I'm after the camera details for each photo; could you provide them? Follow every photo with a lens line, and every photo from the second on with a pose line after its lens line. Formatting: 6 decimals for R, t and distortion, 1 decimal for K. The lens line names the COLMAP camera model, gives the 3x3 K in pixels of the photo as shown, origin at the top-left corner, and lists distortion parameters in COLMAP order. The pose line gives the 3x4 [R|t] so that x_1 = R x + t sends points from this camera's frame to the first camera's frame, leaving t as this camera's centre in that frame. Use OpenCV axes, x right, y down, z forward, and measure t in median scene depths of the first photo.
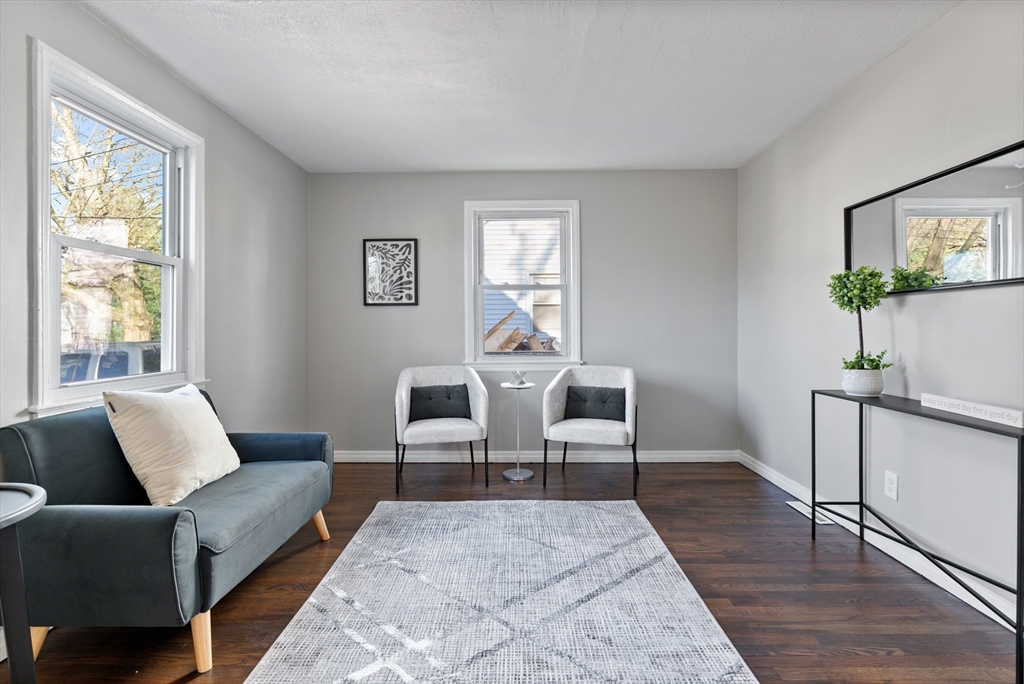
lens RADIAL K [[494.4, 0, 511.7], [0, 494.4, 326.8], [0, 0, 1]] dist [-0.000986, -0.000709]
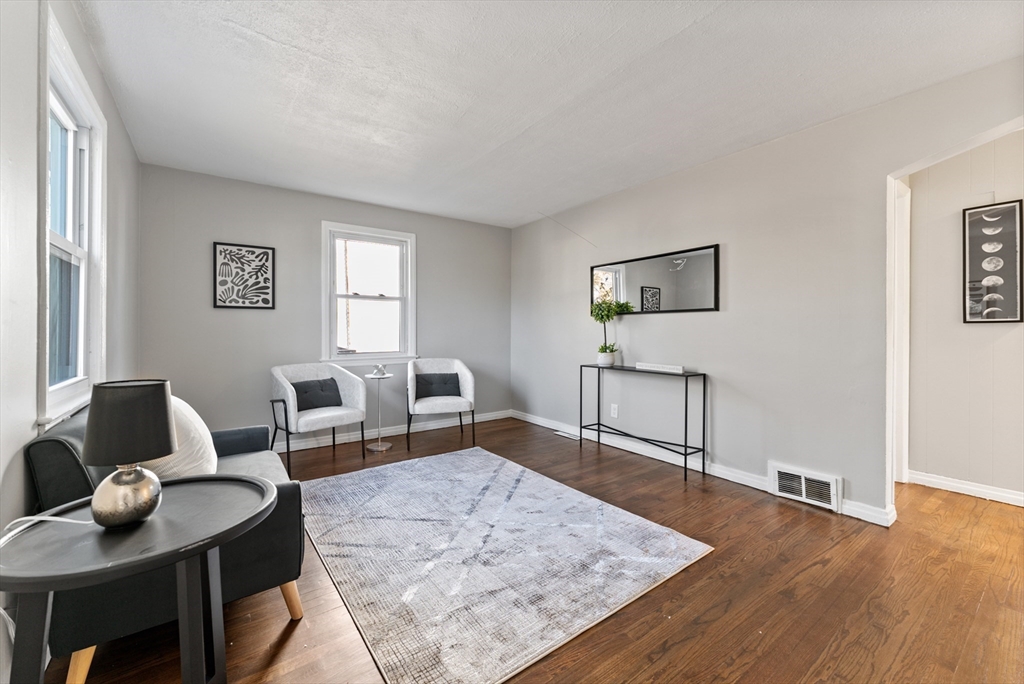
lens RADIAL K [[415.3, 0, 510.0], [0, 415.3, 331.9], [0, 0, 1]] dist [0.001470, -0.001087]
pose [[0.799332, 0.001950, 0.600887, -0.509830], [-0.004473, 0.999986, 0.002706, 0.002380], [-0.600874, -0.004851, 0.799329, -0.064971]]
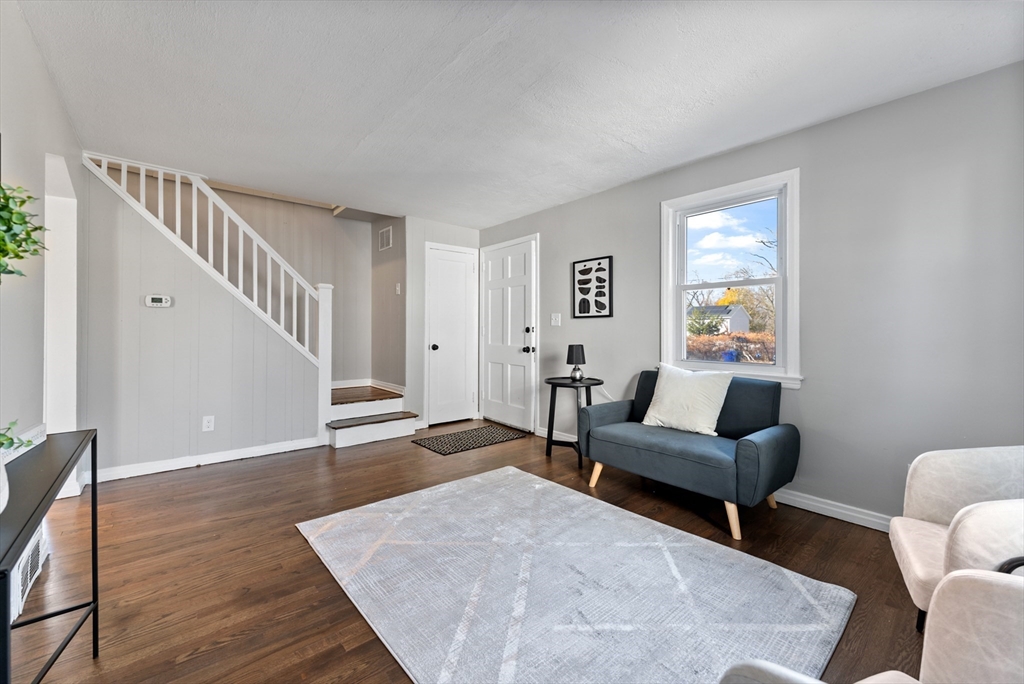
lens RADIAL K [[415.3, 0, 517.2], [0, 415.3, 332.2], [0, 0, 1]] dist [0.001470, -0.001087]
pose [[-0.740133, 0.004878, -0.672443, 0.542115], [-0.000672, 0.999968, 0.007994, -0.004976], [0.672460, 0.006368, -0.740106, 1.336587]]
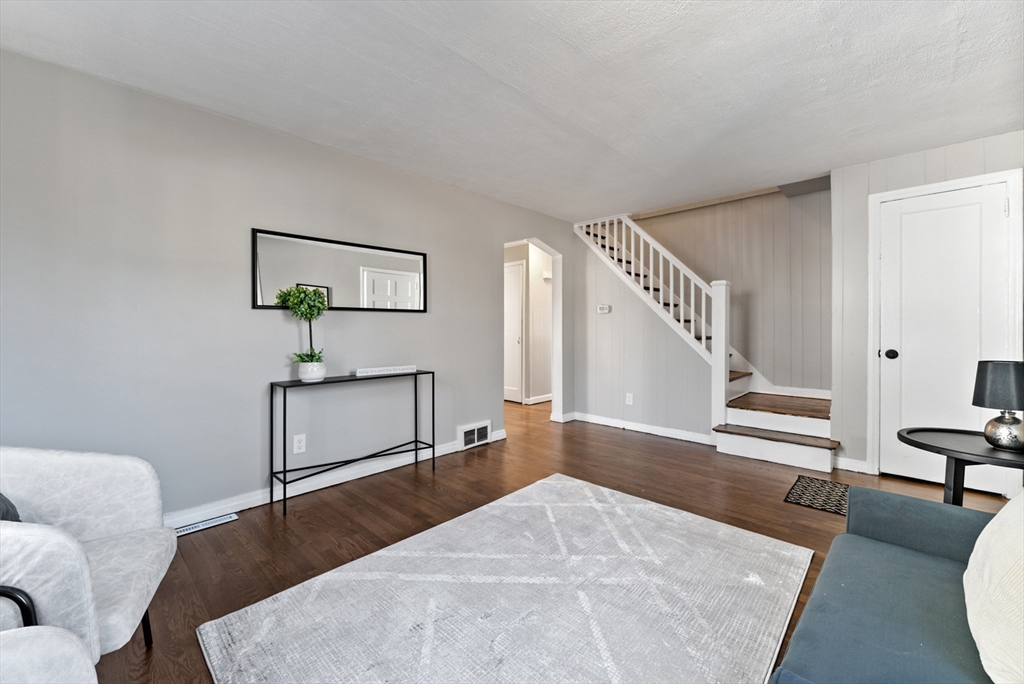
lens RADIAL K [[415.3, 0, 513.1], [0, 415.3, 336.2], [0, 0, 1]] dist [0.001470, -0.001087]
pose [[-0.736437, -0.006425, 0.676475, -0.433827], [0.006233, 0.999848, 0.016283, -0.001141], [-0.676477, 0.016208, -0.736285, 1.324053]]
